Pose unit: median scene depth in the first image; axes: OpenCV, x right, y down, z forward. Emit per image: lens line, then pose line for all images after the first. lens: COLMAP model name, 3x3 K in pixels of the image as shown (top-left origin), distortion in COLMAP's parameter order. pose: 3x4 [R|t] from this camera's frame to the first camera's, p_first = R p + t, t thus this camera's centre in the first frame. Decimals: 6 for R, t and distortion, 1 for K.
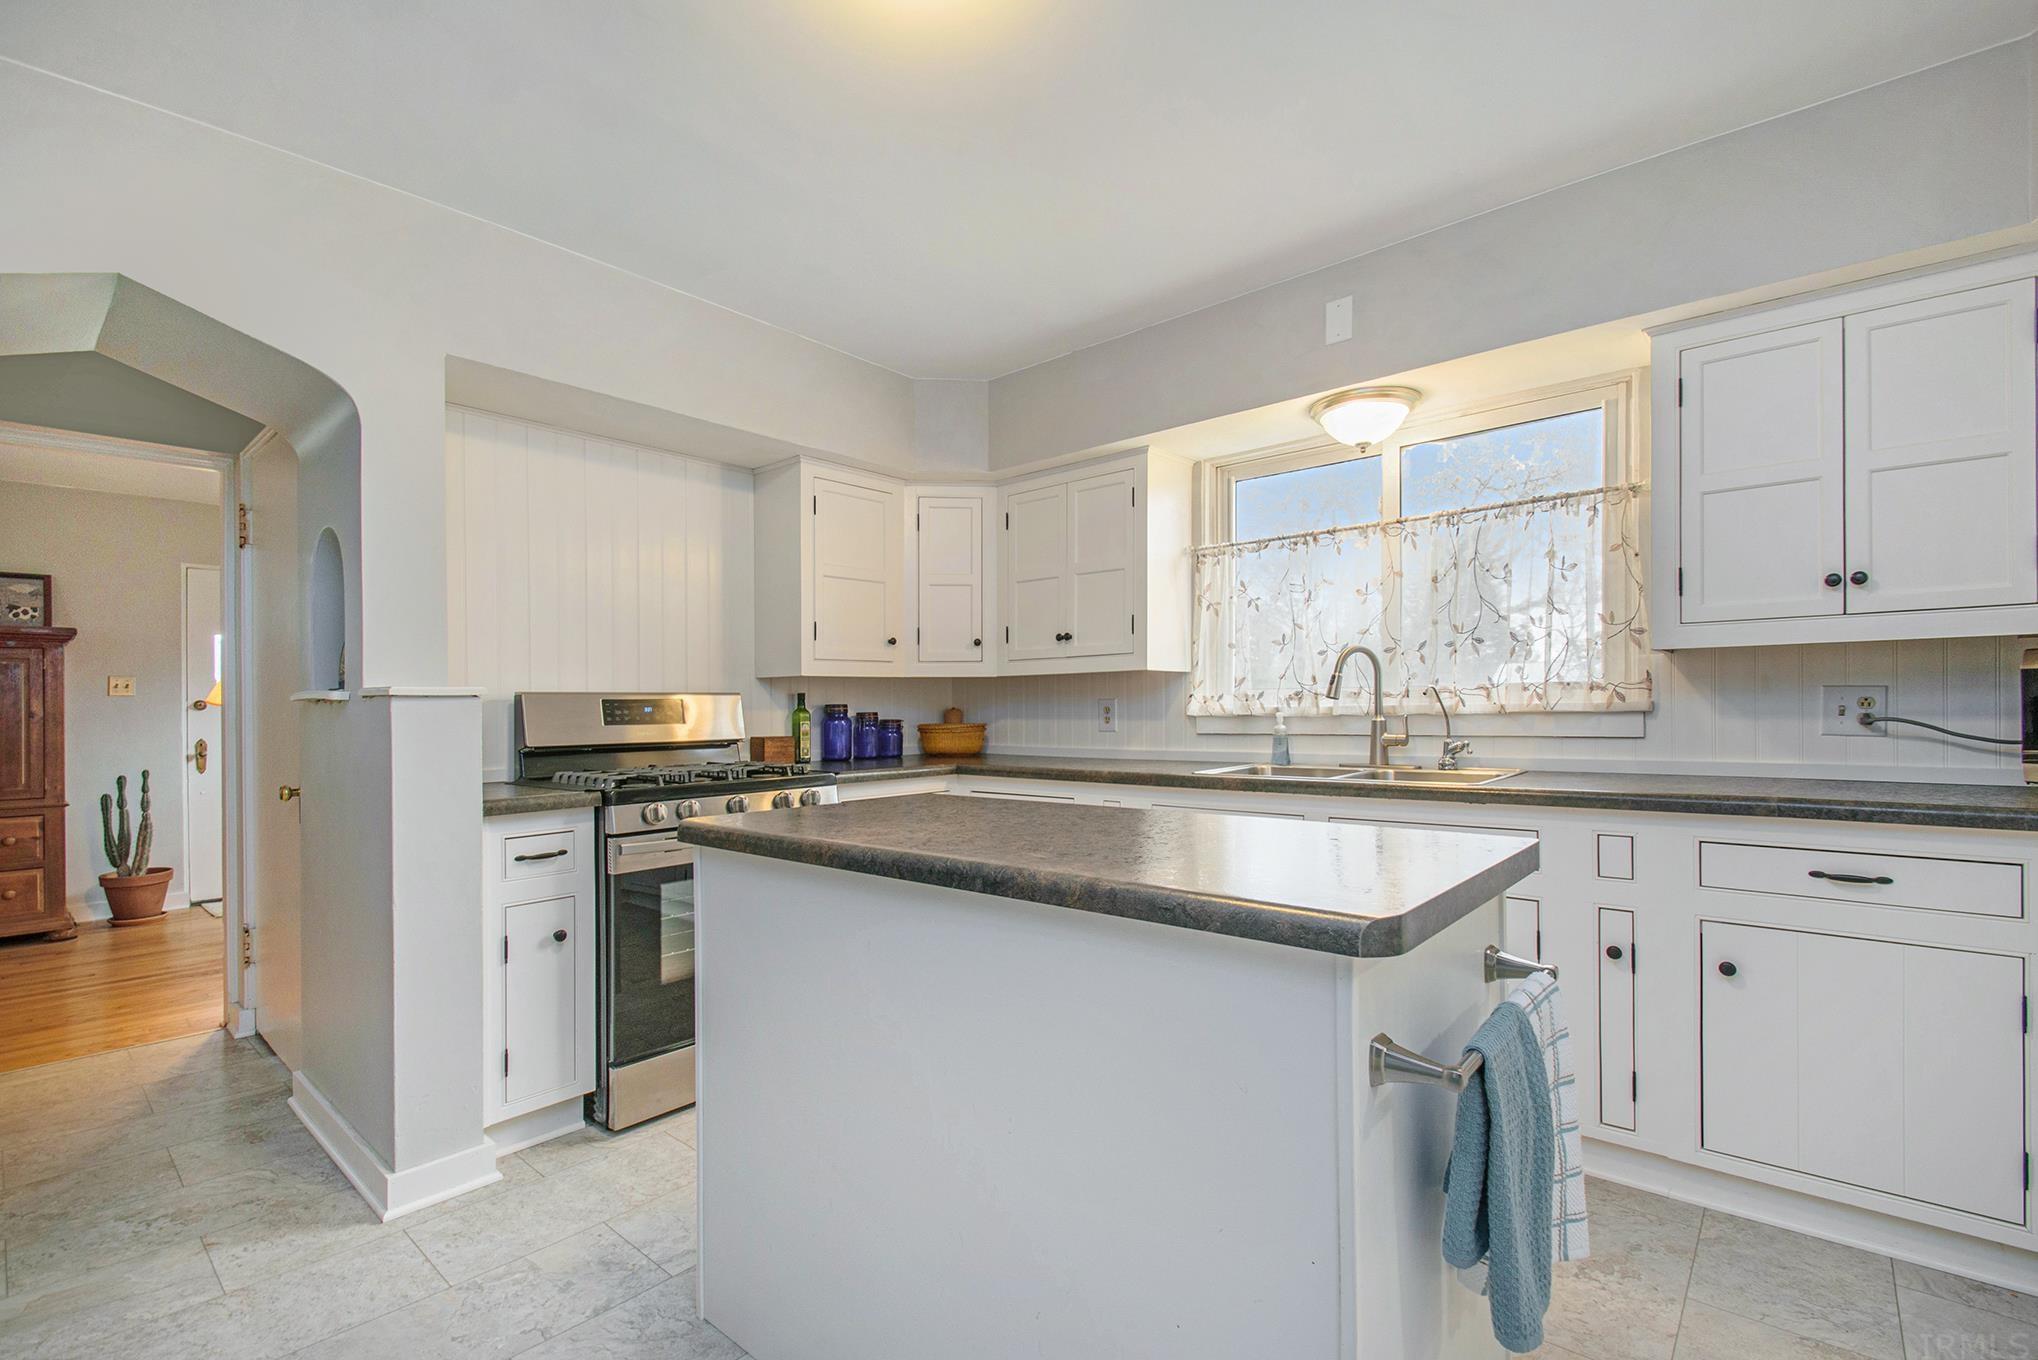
lens RADIAL K [[878.8, 0, 1060.1], [0, 878.8, 688.6], [0, 0, 1]] dist [0.013006, -0.018186]
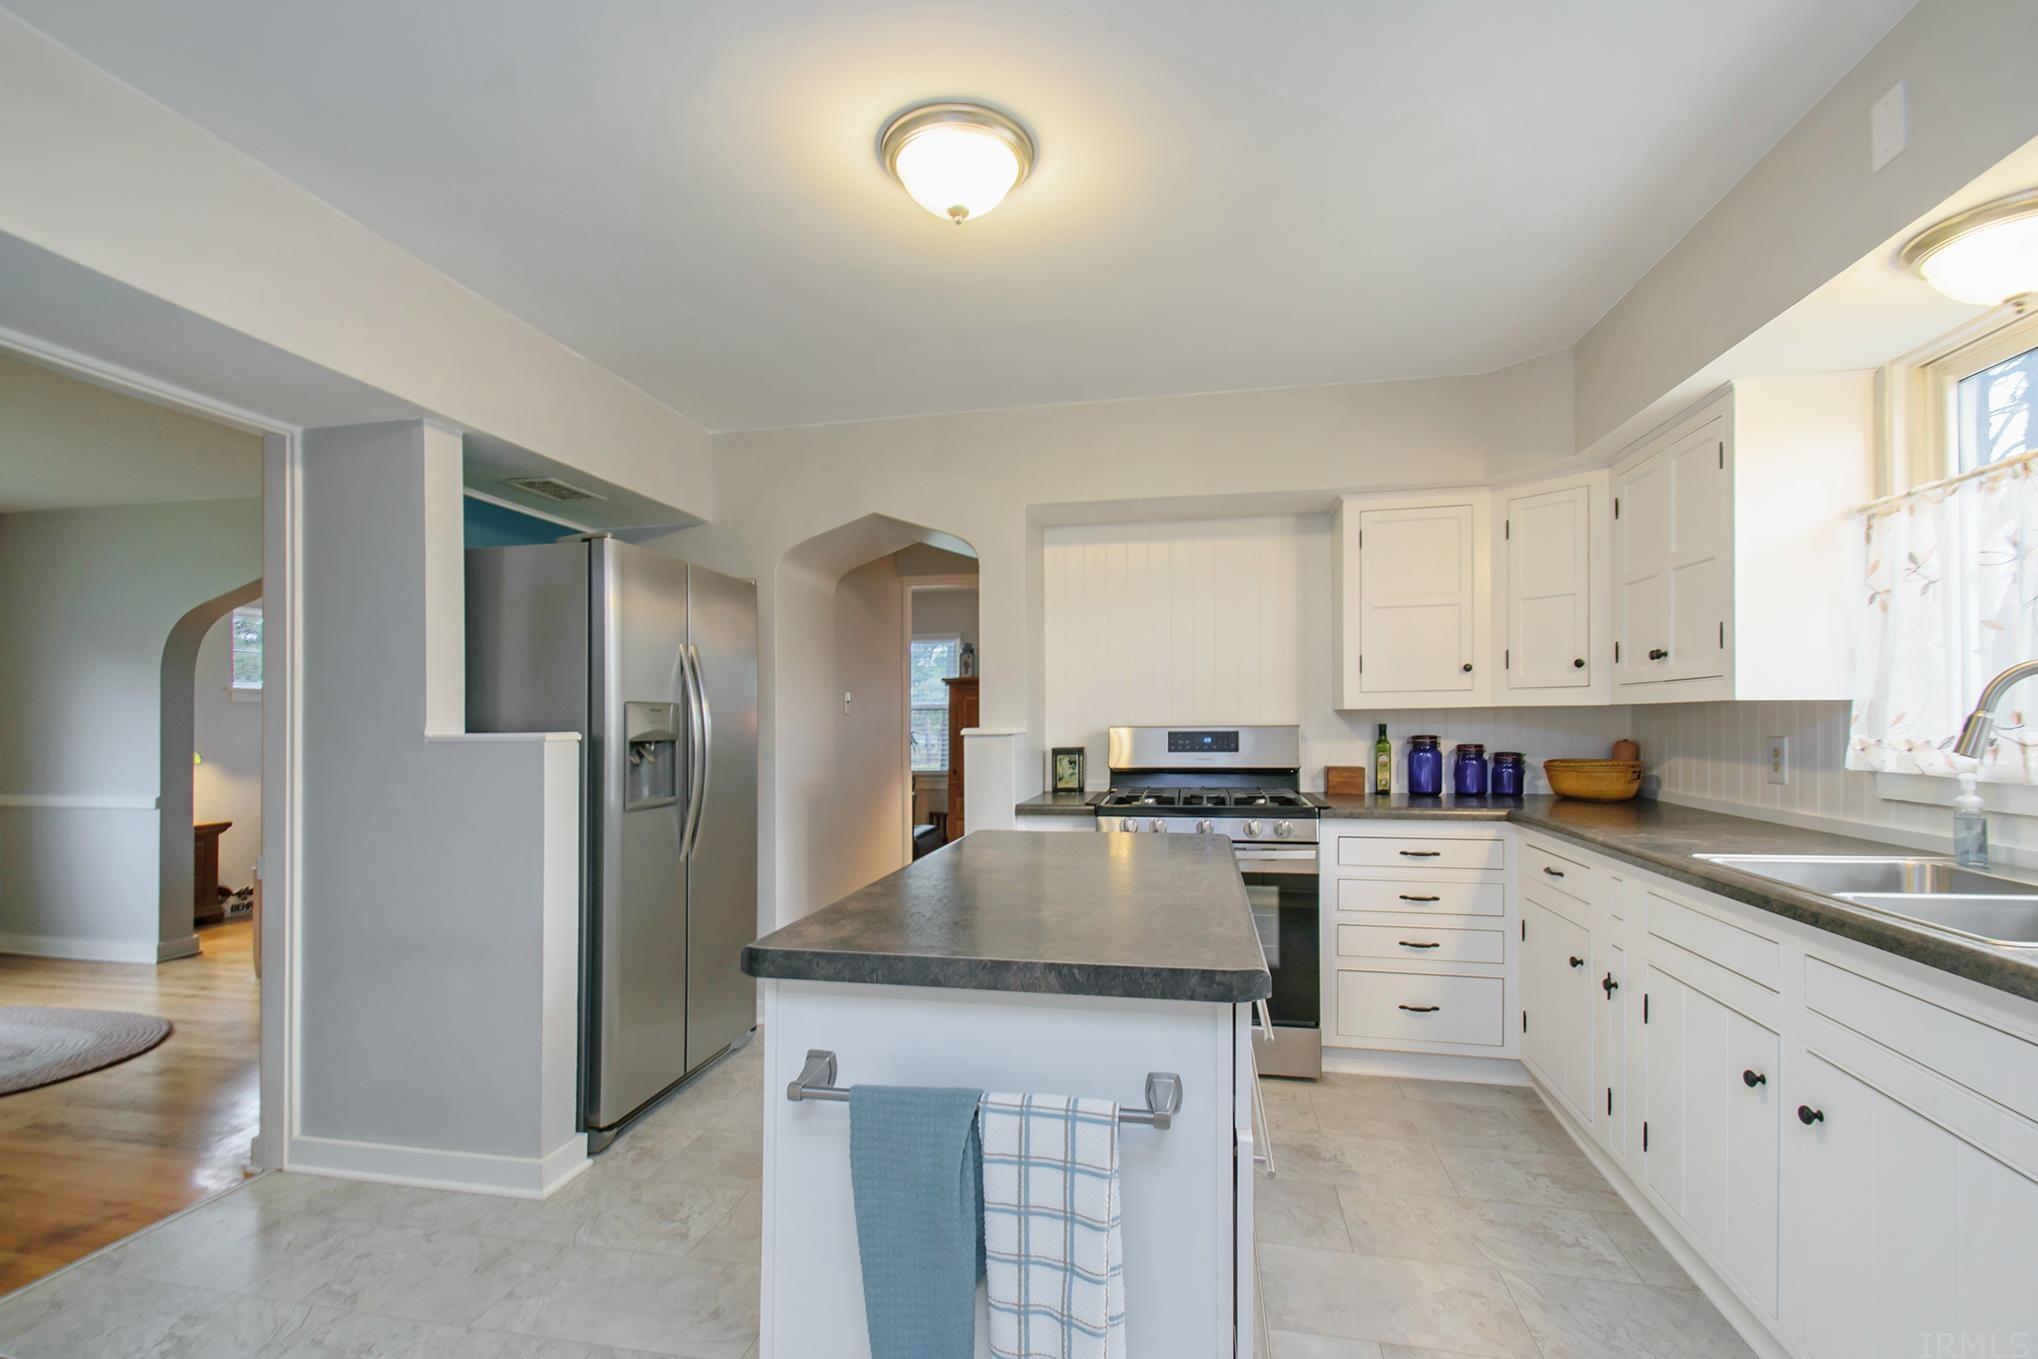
lens RADIAL K [[917.7, 0, 1006.7], [0, 917.7, 699.8], [0, 0, 1]] dist [0.014296, -0.022359]
pose [[0.476488, -0.010976, -0.879112, 0.480815], [0.016342, 0.999860, -0.003626, -0.029409], [0.879029, -0.012638, 0.476601, 0.147584]]
